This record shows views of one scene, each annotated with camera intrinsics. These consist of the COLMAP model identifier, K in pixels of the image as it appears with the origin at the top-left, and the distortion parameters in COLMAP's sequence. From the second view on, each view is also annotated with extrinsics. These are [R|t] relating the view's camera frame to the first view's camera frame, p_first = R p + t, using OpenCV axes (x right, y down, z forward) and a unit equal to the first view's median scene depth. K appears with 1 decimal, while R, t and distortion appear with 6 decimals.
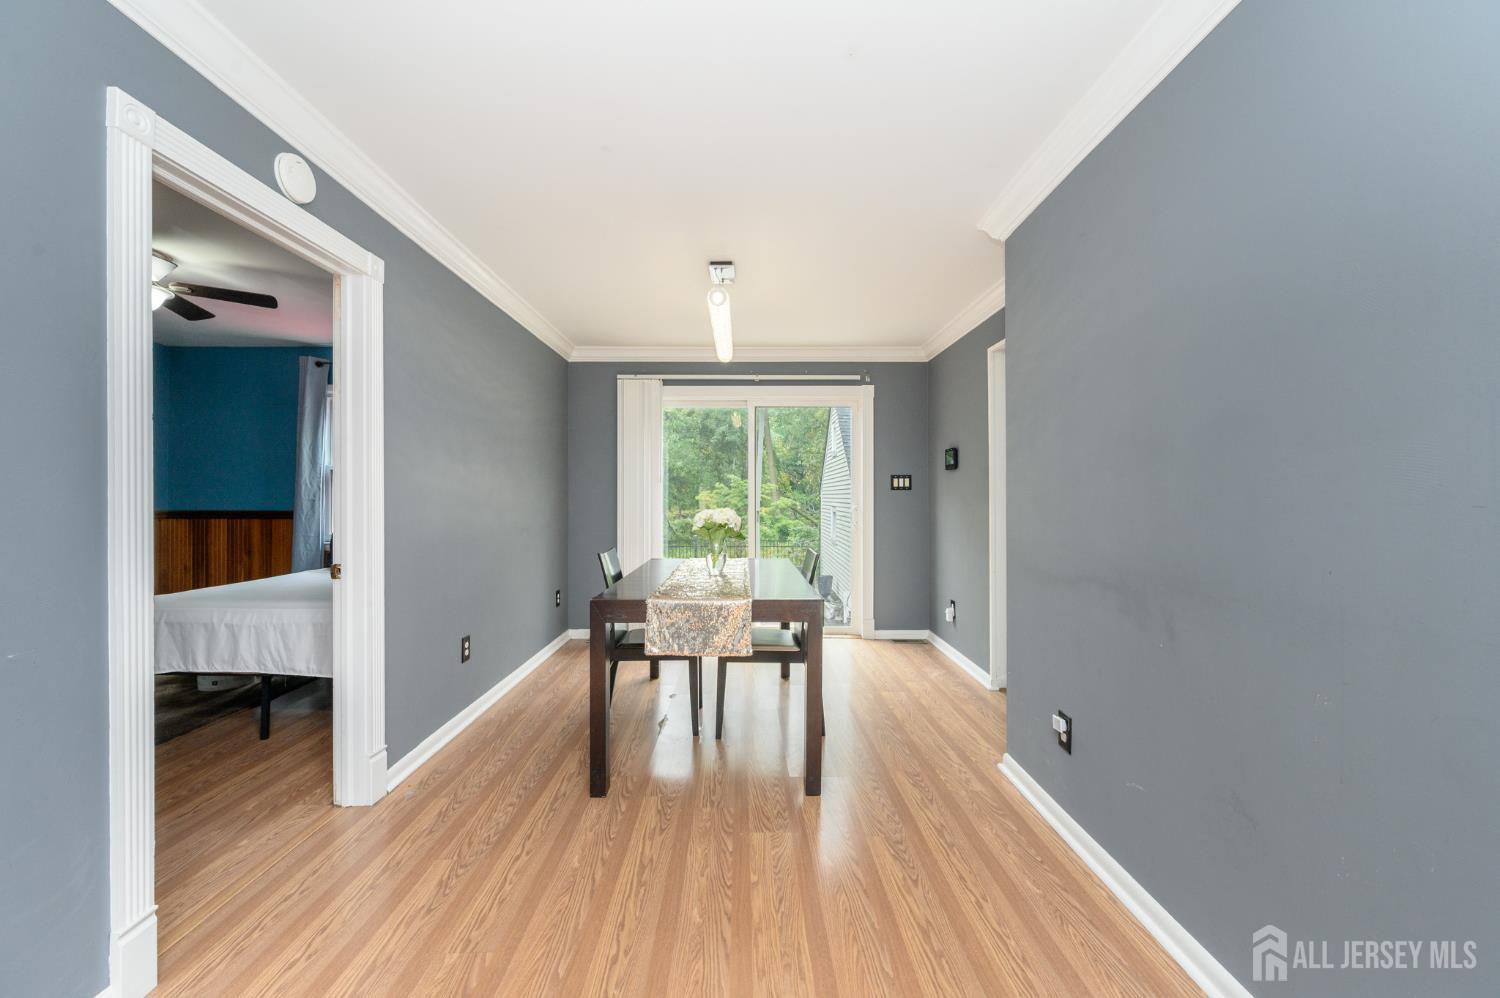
lens RADIAL K [[590.7, 0, 741.8], [0, 590.7, 494.4], [0, 0, 1]] dist [-0.001127, -0.000533]
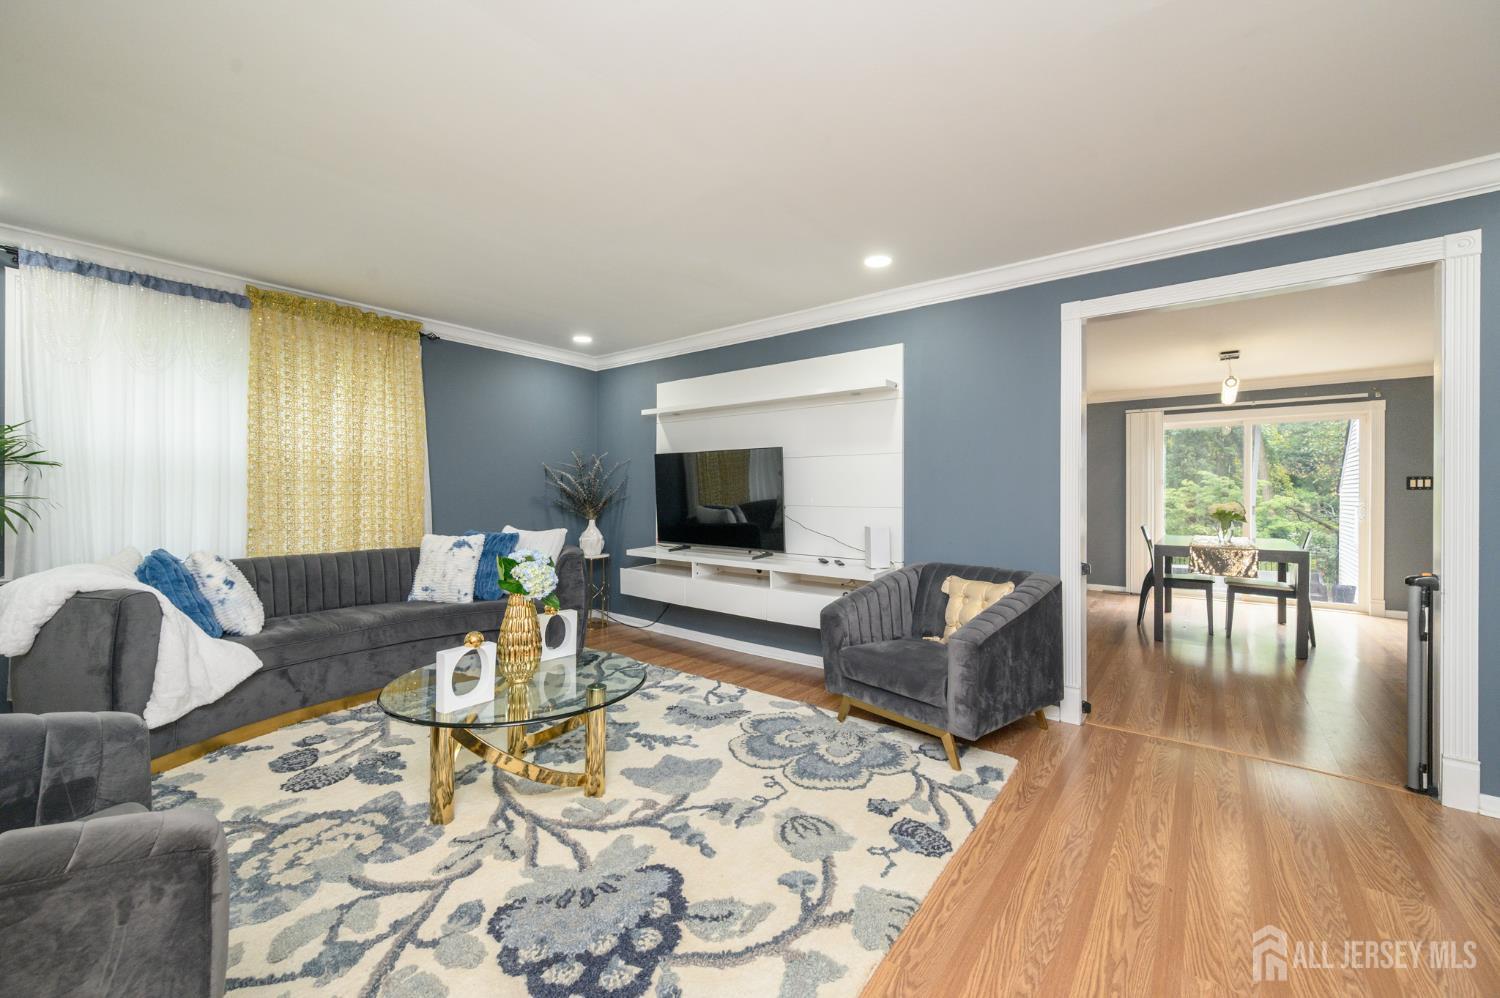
lens RADIAL K [[590.7, 0, 741.8], [0, 590.7, 494.4], [0, 0, 1]] dist [-0.001127, -0.000533]
pose [[0.784736, 0.004824, -0.619811, -0.050583], [-0.001721, 0.999983, 0.005604, -0.002804], [0.619827, -0.003331, 0.784731, -0.693599]]
